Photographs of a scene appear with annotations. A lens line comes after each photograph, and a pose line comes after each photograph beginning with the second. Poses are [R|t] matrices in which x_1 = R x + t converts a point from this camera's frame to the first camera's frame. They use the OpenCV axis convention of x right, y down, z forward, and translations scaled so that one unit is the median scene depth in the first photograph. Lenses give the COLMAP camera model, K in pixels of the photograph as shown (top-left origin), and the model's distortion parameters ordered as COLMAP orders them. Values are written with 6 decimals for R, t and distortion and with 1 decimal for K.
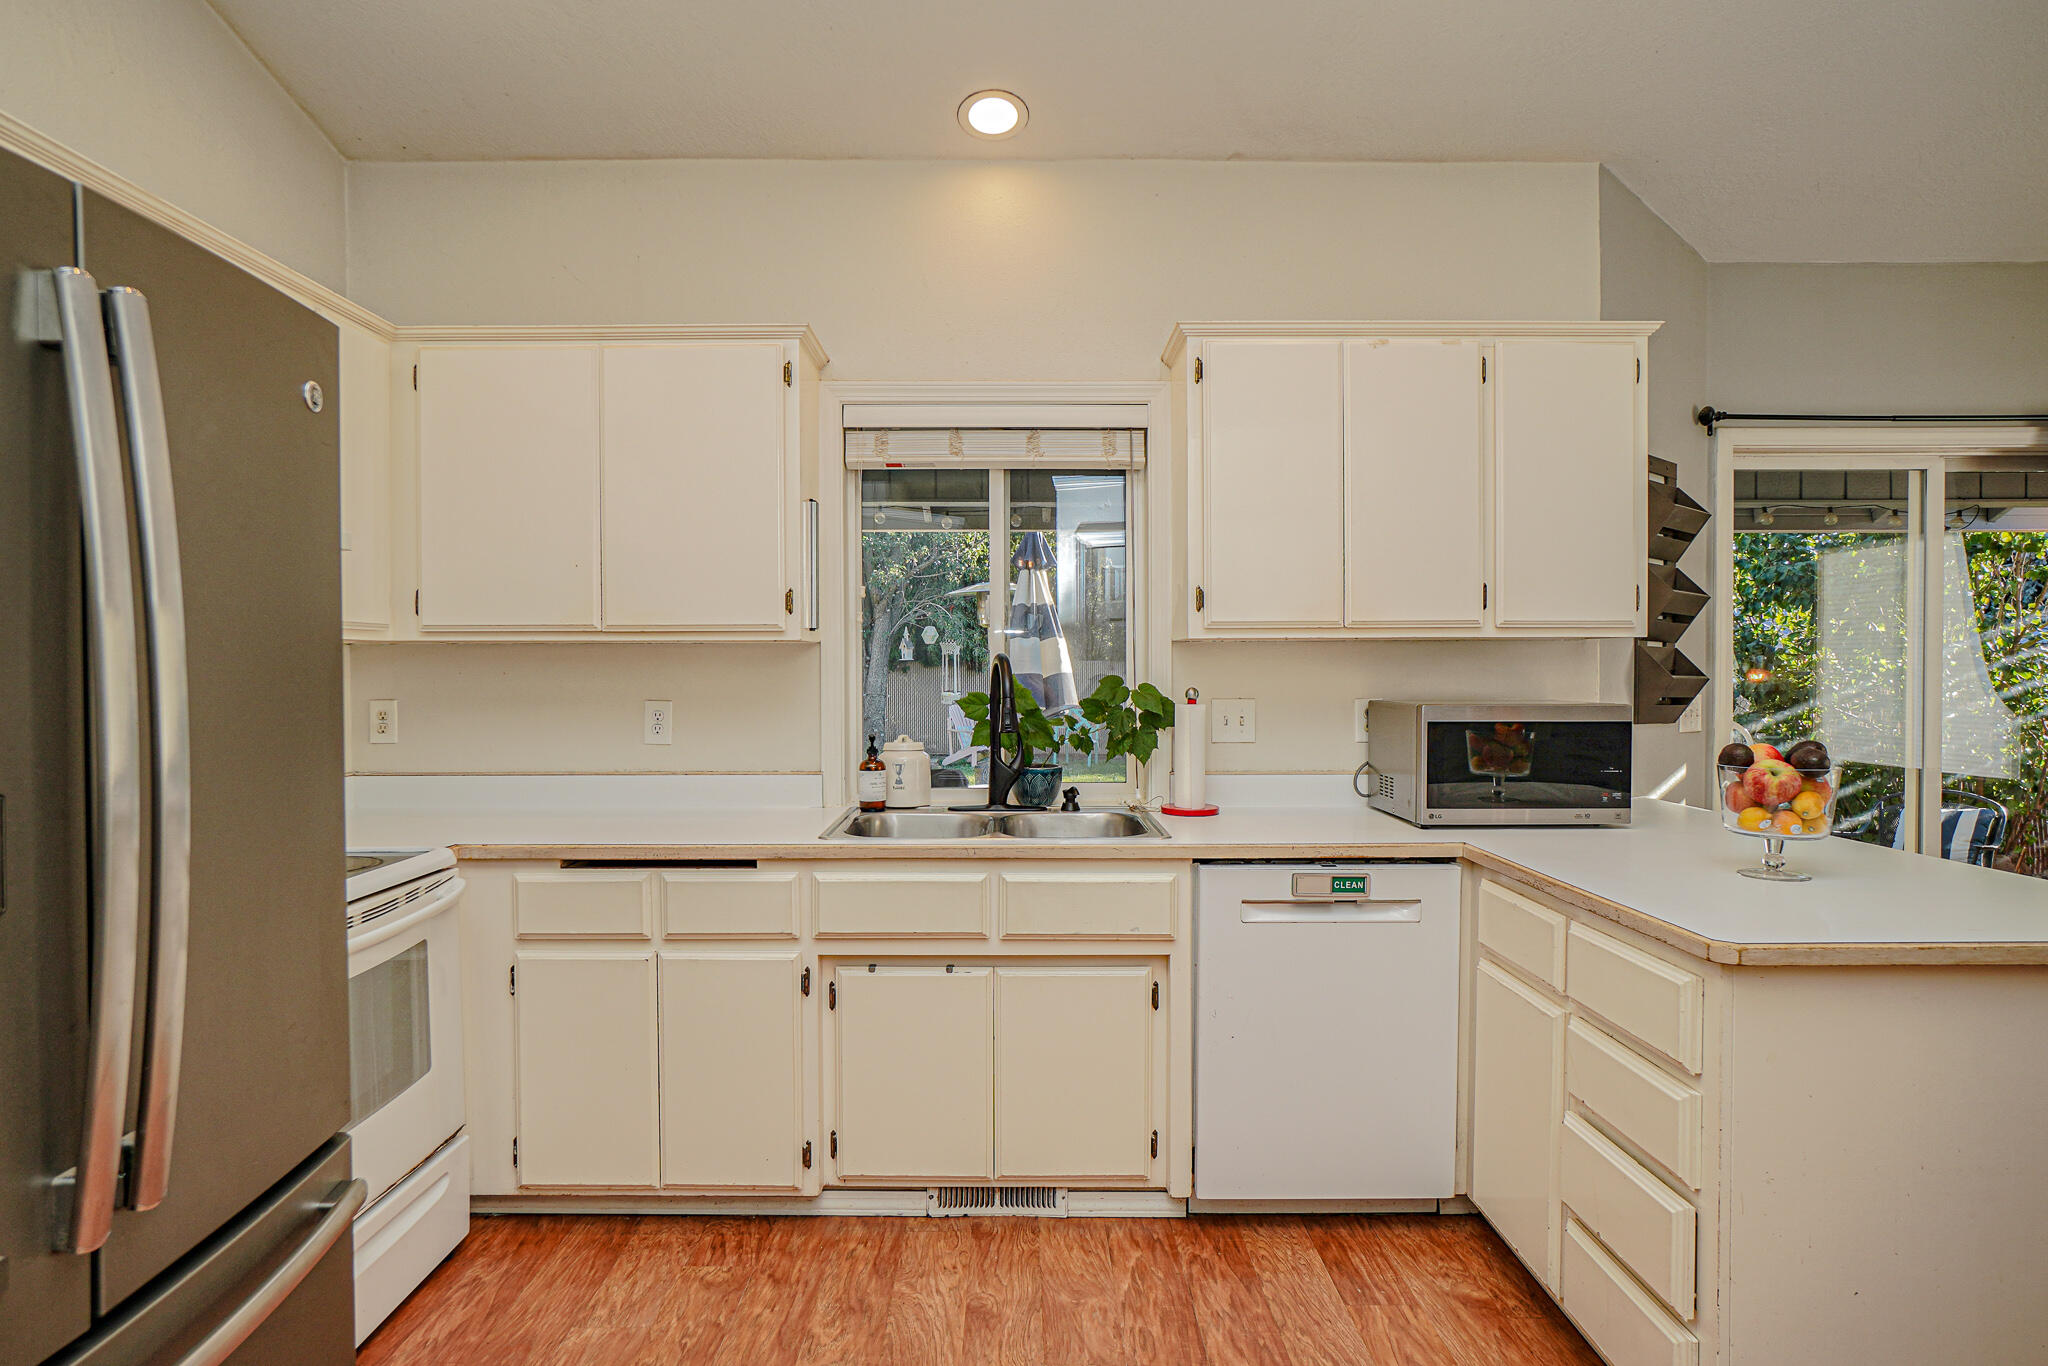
lens RADIAL K [[1038.7, 0, 1024.0], [0, 1038.7, 683.0], [0, 0, 1]] dist [-0.001261, -0.000192]
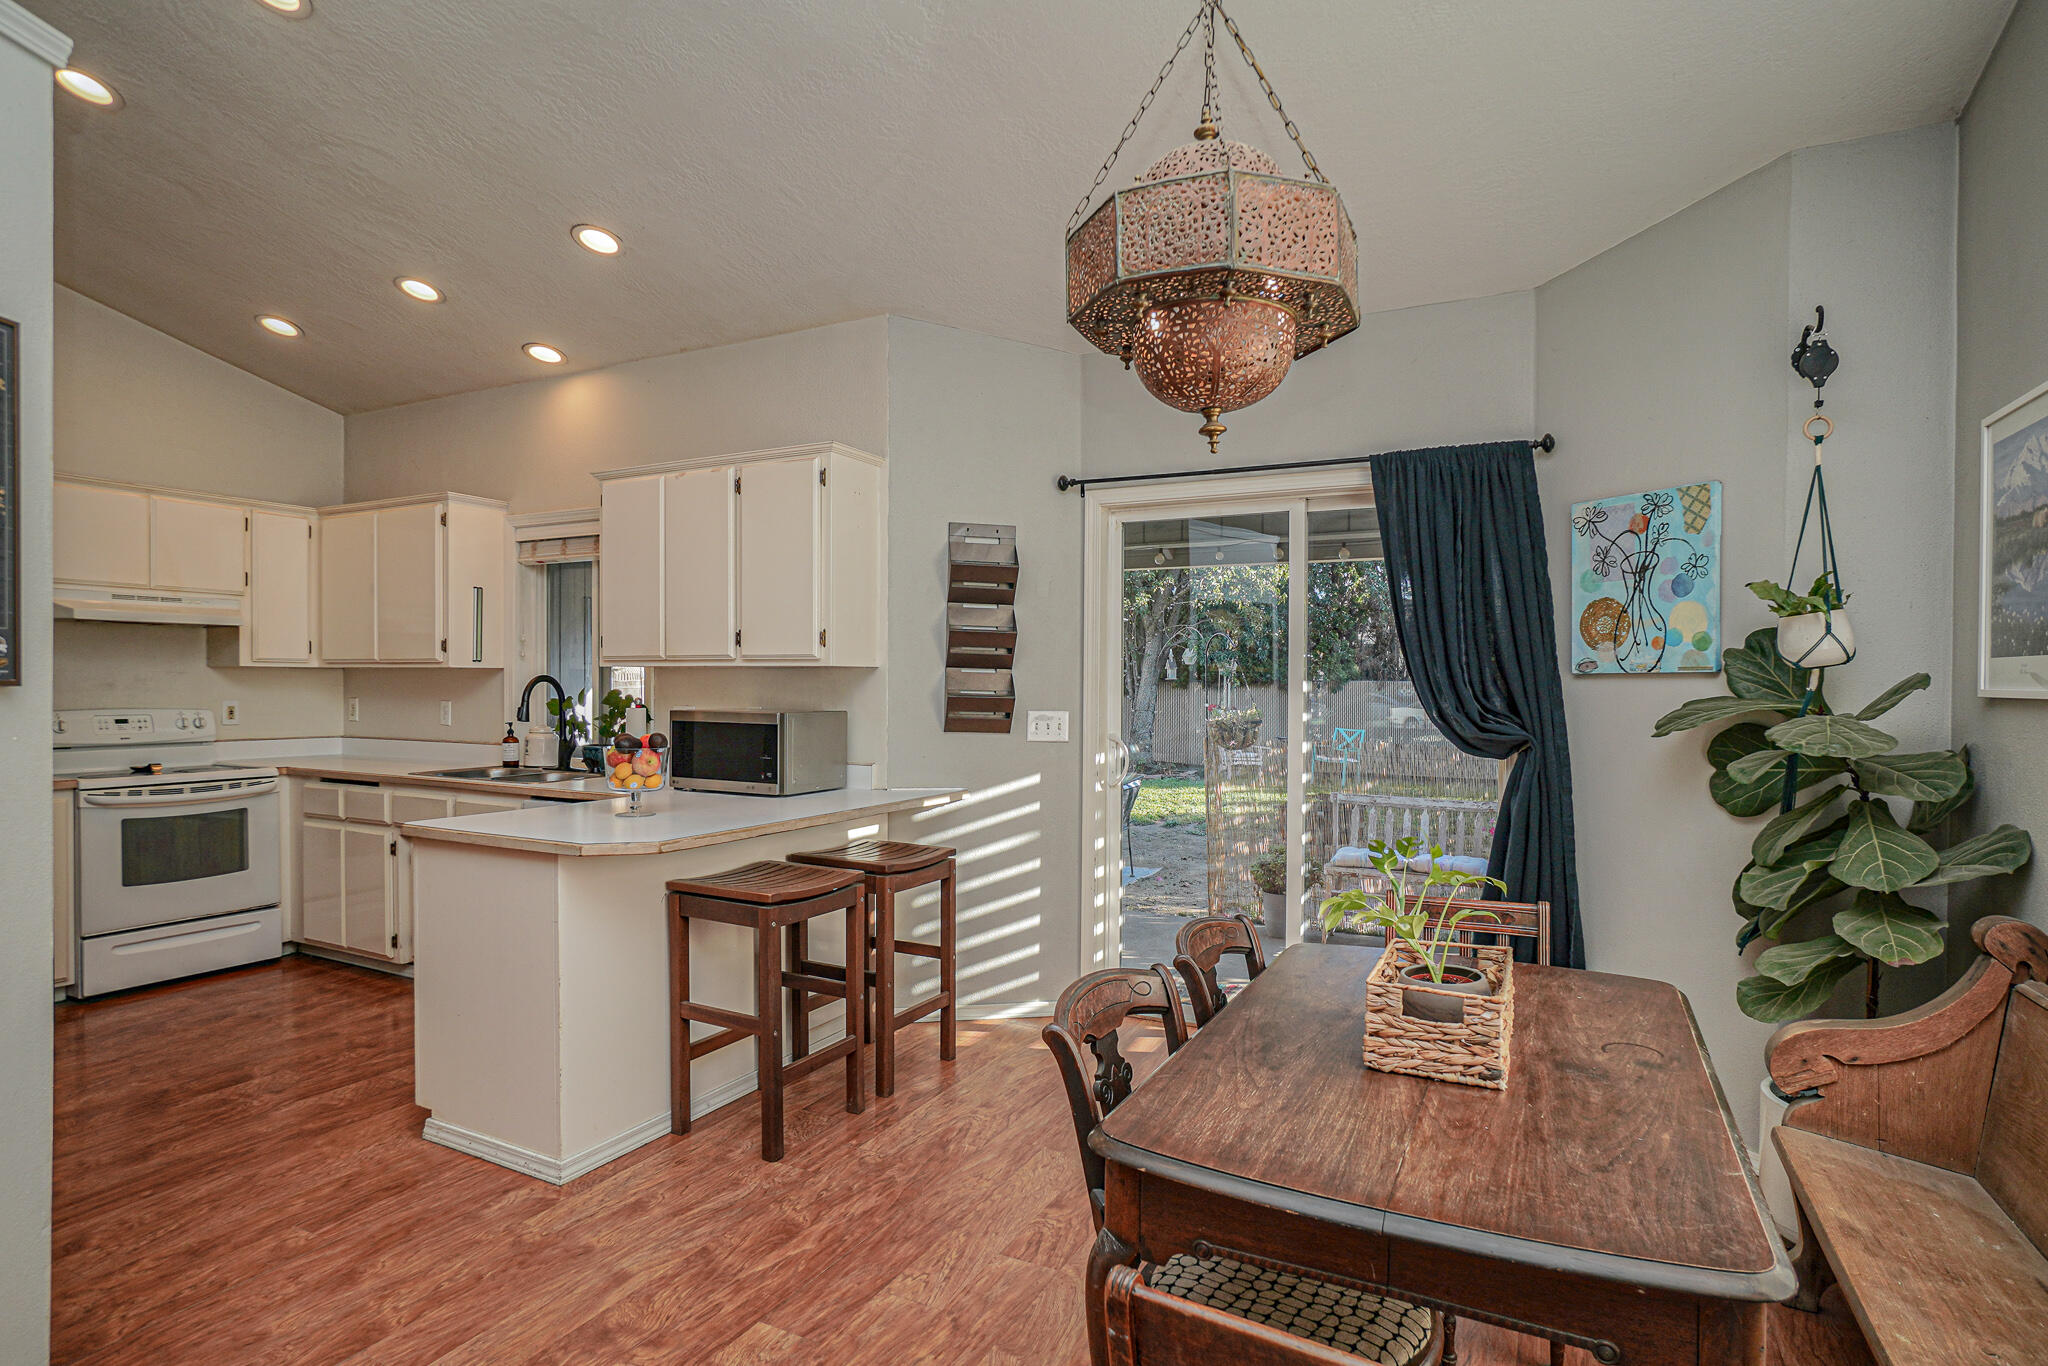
lens RADIAL K [[1019.9, 0, 1024.0], [0, 1019.9, 683.0], [0, 0, 1]] dist [-0.000302, -0.000019]
pose [[0.882282, 0.007539, -0.470661, 1.437435], [-0.015992, 0.999775, -0.013964, -0.004888], [0.470449, 0.019847, 0.882204, -0.088353]]
